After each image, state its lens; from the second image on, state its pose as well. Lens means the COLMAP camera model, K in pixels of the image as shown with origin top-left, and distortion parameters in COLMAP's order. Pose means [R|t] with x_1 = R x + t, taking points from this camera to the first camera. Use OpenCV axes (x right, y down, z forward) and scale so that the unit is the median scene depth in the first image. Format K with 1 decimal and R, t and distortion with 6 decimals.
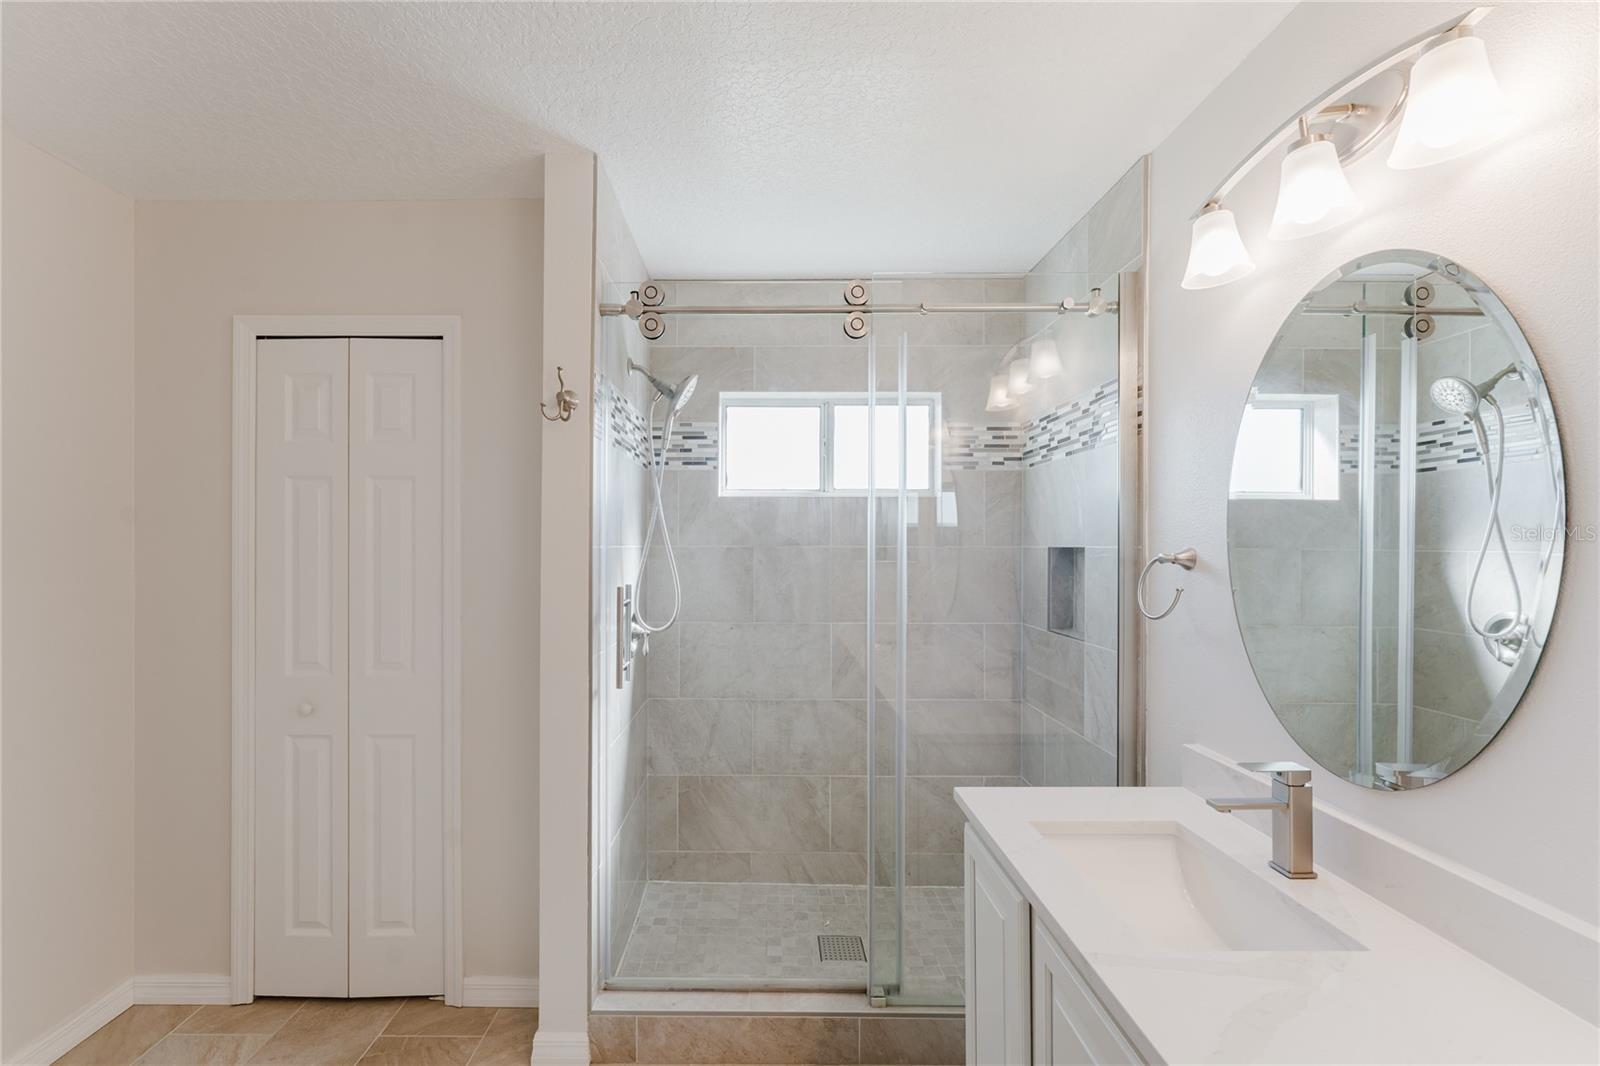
lens RADIAL K [[647.2, 0, 761.5], [0, 647.2, 545.4], [0, 0, 1]] dist [-0.000883, 0.000651]
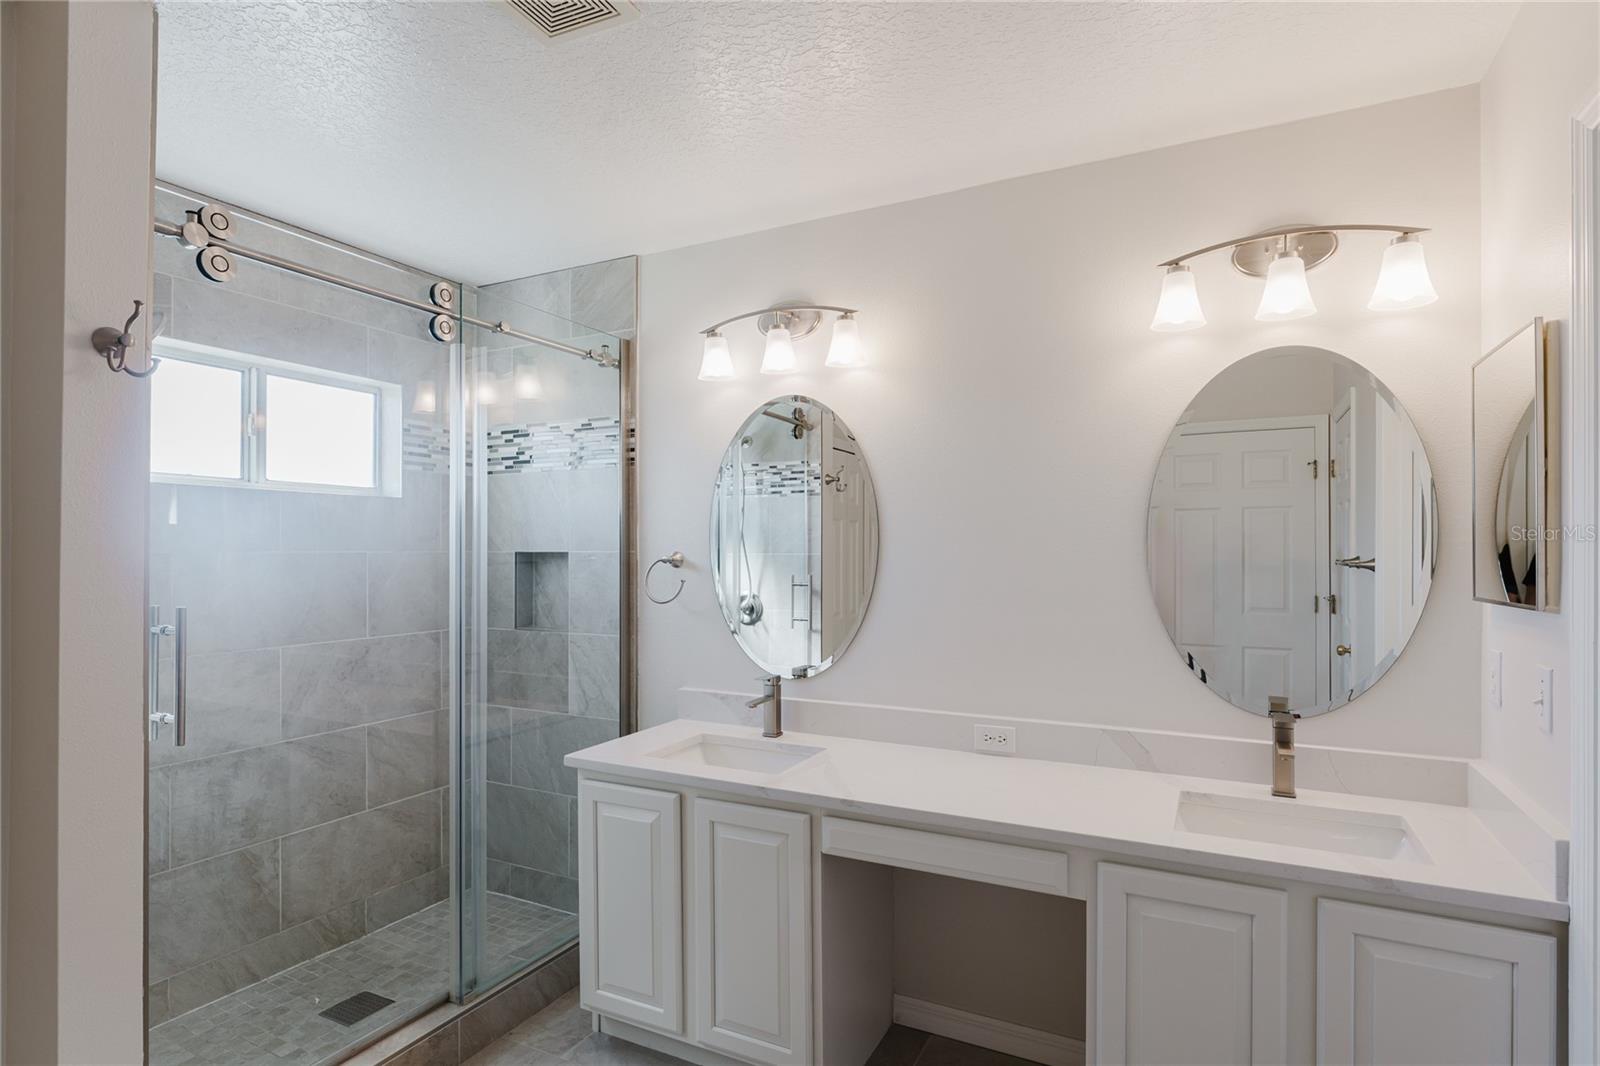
lens RADIAL K [[813.8, 0, 791.4], [0, 813.8, 547.6], [0, 0, 1]] dist [-0.003490, -0.000205]
pose [[0.459726, 0.001045, 0.888060, -0.552644], [0.002010, 0.999996, -0.002217, -0.000604], [-0.888058, 0.002804, 0.459722, -0.033093]]
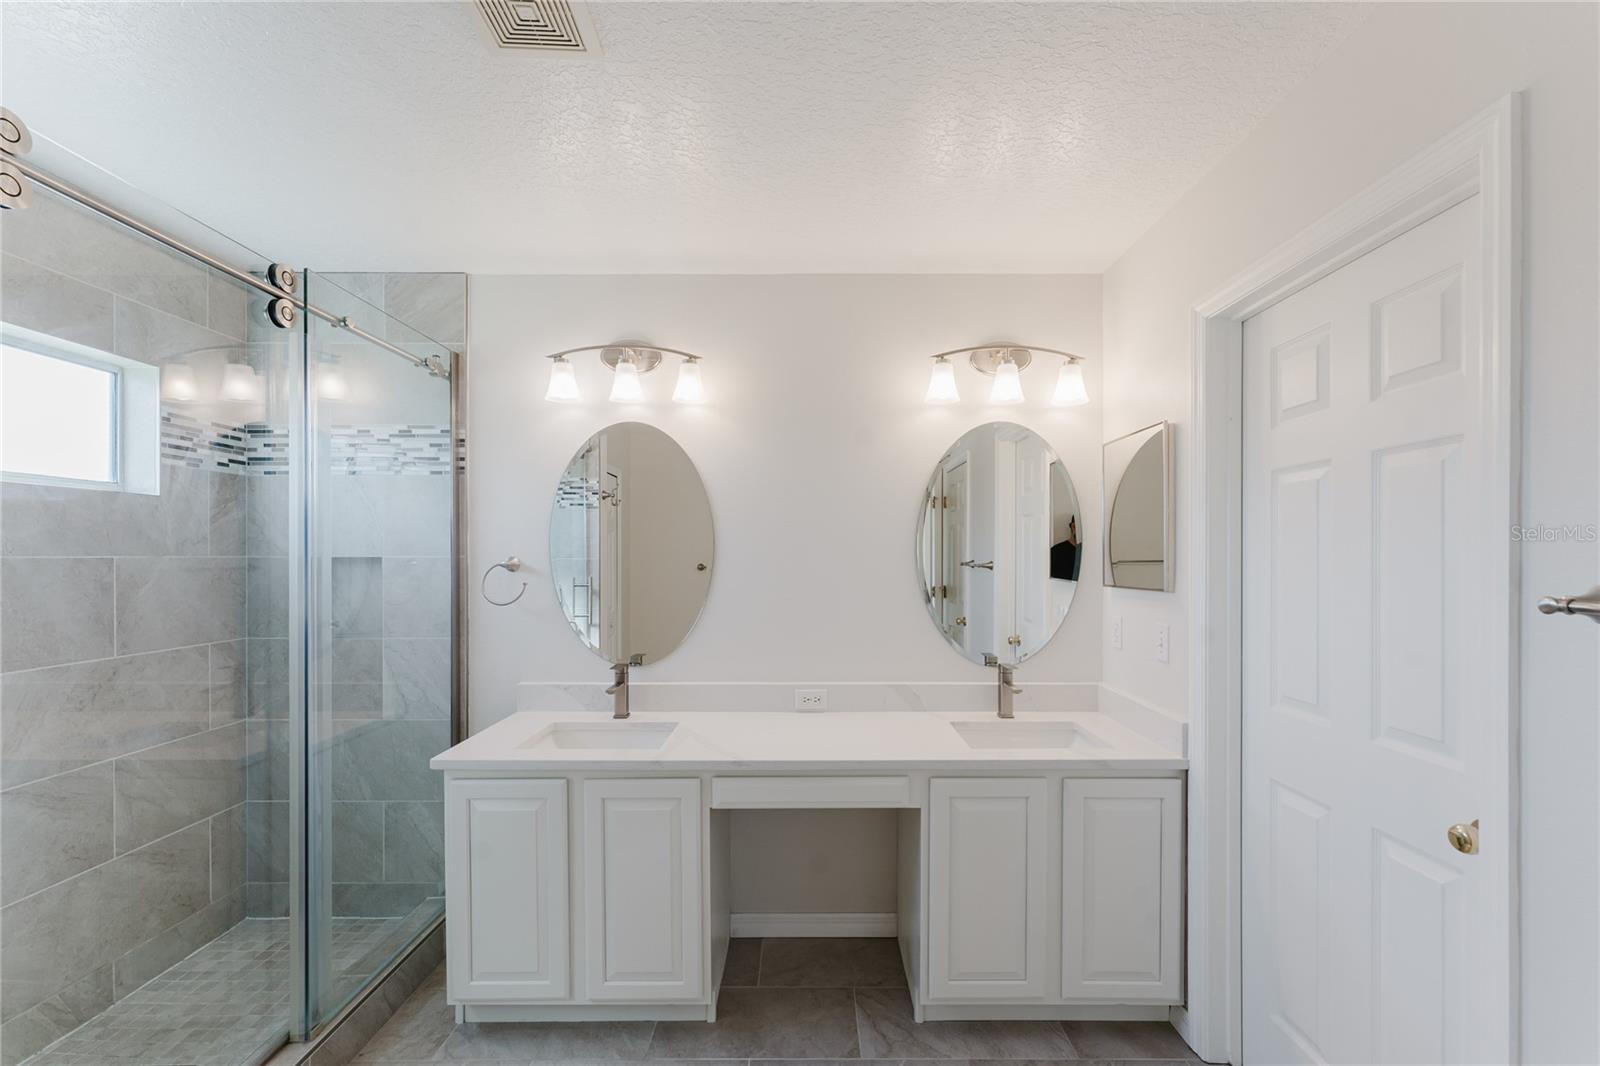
lens RADIAL K [[647.2, 0, 798.6], [0, 647.2, 556.3], [0, 0, 1]] dist [-0.000883, 0.000651]
pose [[0.005623, -0.002651, 0.999981, -0.589857], [0.000305, 0.999996, 0.002649, -0.001113], [-0.999984, 0.000290, 0.005624, 0.211920]]
